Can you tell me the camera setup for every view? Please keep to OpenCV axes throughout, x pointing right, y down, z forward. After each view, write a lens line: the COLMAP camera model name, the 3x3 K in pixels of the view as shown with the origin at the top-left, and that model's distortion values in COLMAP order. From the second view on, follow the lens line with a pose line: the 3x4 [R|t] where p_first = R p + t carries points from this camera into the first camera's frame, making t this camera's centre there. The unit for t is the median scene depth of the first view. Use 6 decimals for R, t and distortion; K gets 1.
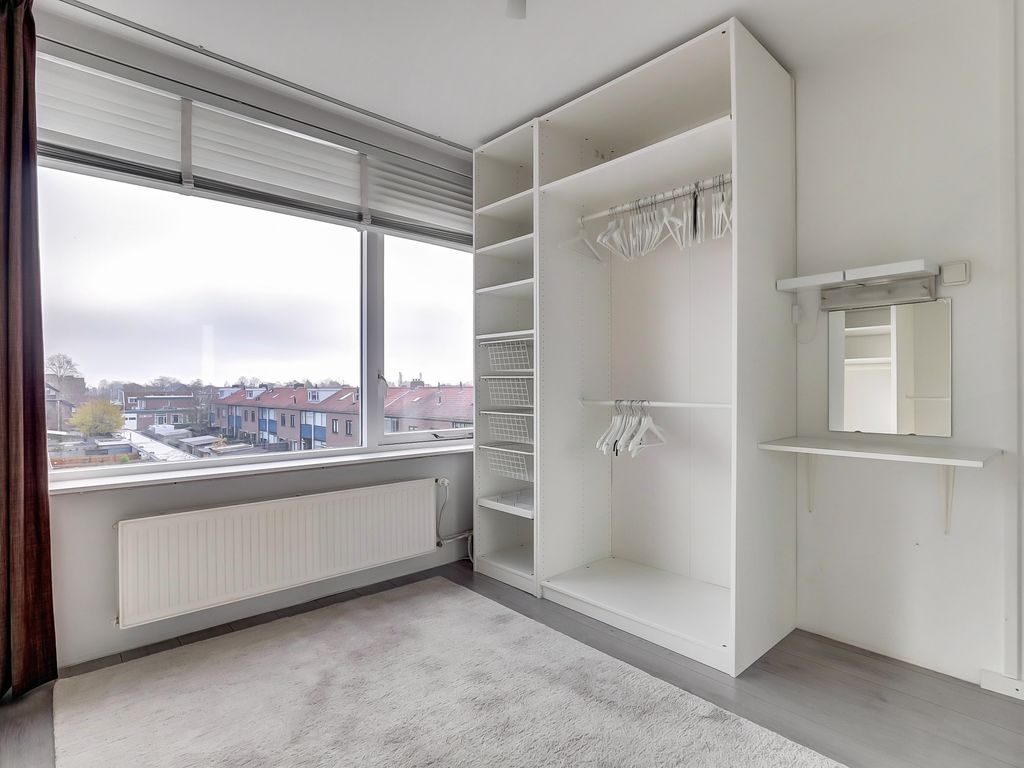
lens RADIAL K [[540.4, 0, 510.4], [0, 540.4, 387.8], [0, 0, 1]] dist [-0.001373, -0.000529]
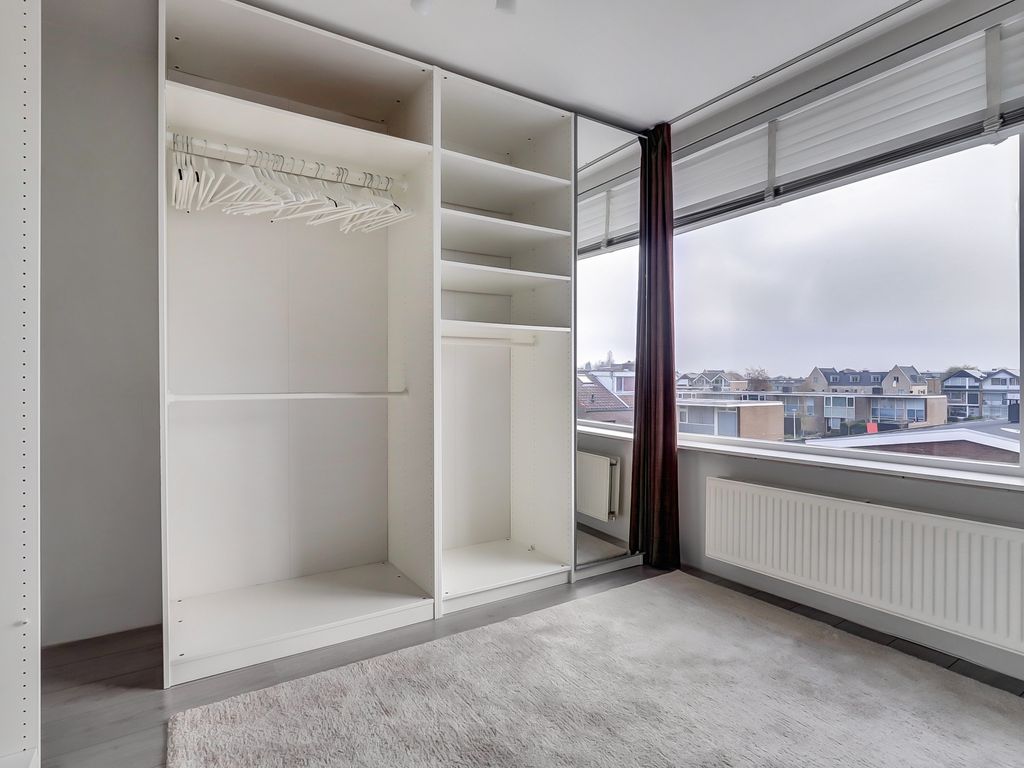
lens RADIAL K [[540.4, 0, 510.4], [0, 540.4, 387.8], [0, 0, 1]] dist [-0.001373, -0.000529]
pose [[-0.162733, 0.014589, -0.986562, 0.292314], [0.006432, 0.999885, 0.013725, 0.000993], [0.986649, -0.004113, -0.162808, 0.309166]]
